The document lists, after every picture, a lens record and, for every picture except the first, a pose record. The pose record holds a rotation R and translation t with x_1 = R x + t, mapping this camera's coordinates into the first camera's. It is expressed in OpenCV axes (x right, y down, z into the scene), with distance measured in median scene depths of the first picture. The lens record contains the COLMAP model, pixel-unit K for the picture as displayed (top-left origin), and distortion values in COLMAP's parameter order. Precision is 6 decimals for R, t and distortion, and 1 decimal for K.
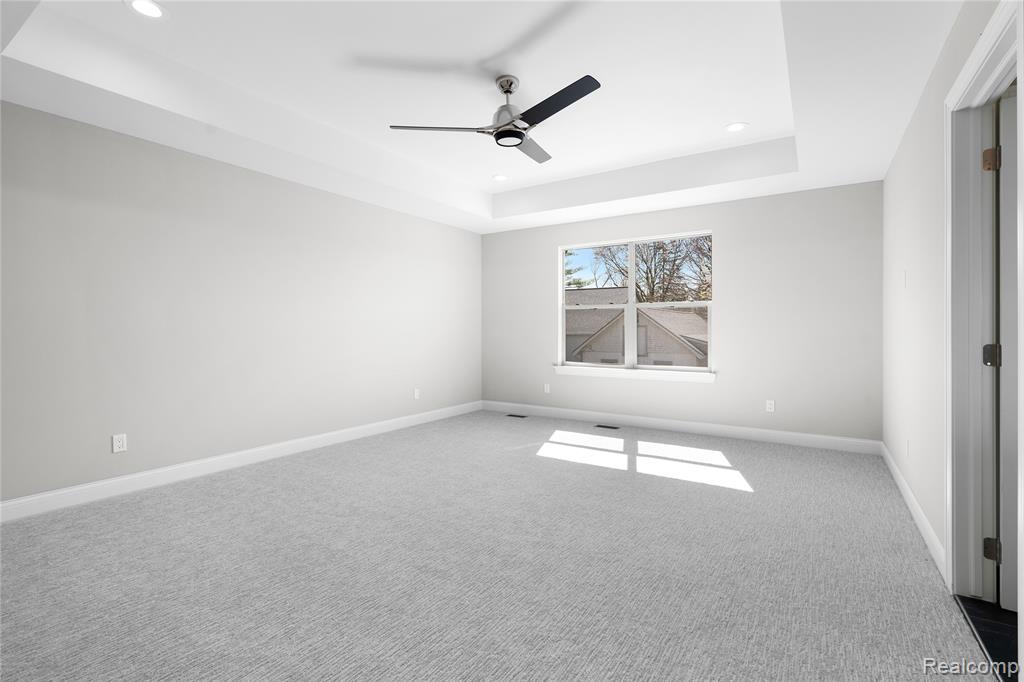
lens RADIAL K [[456.8, 0, 517.2], [0, 456.8, 327.5], [0, 0, 1]] dist [-0.020351, 0.000295]
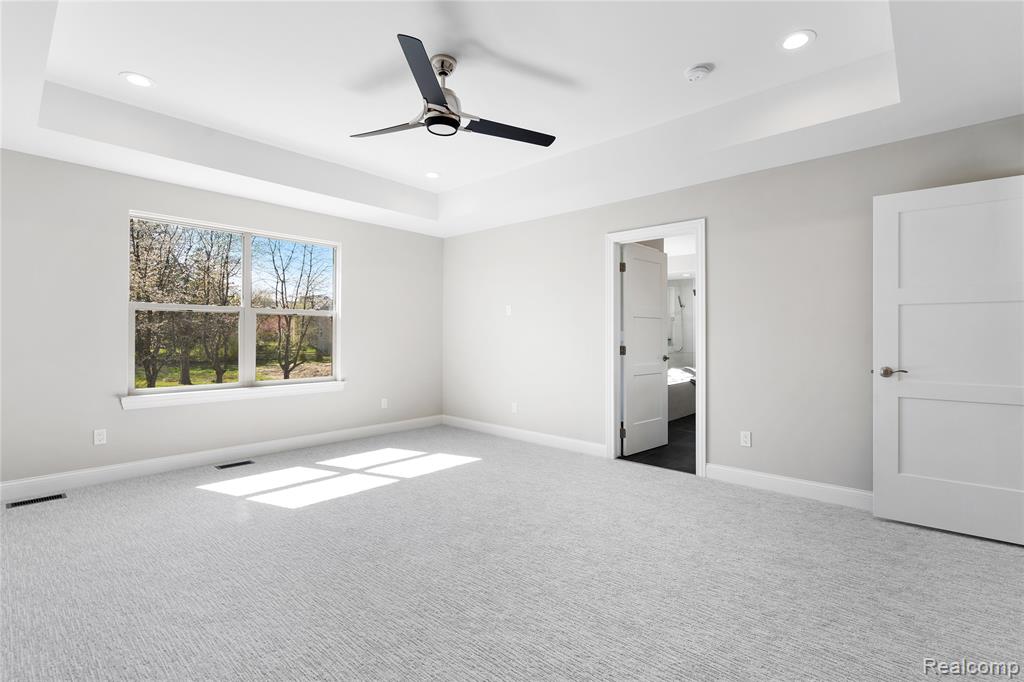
lens RADIAL K [[475.0, 0, 486.7], [0, 475.0, 325.6], [0, 0, 1]] dist [0.001038, 0.000024]
pose [[0.179540, 0.023931, 0.983460, -0.546945], [-0.005548, 0.999713, -0.023314, -0.002325], [-0.983735, -0.001271, 0.179621, 0.451018]]
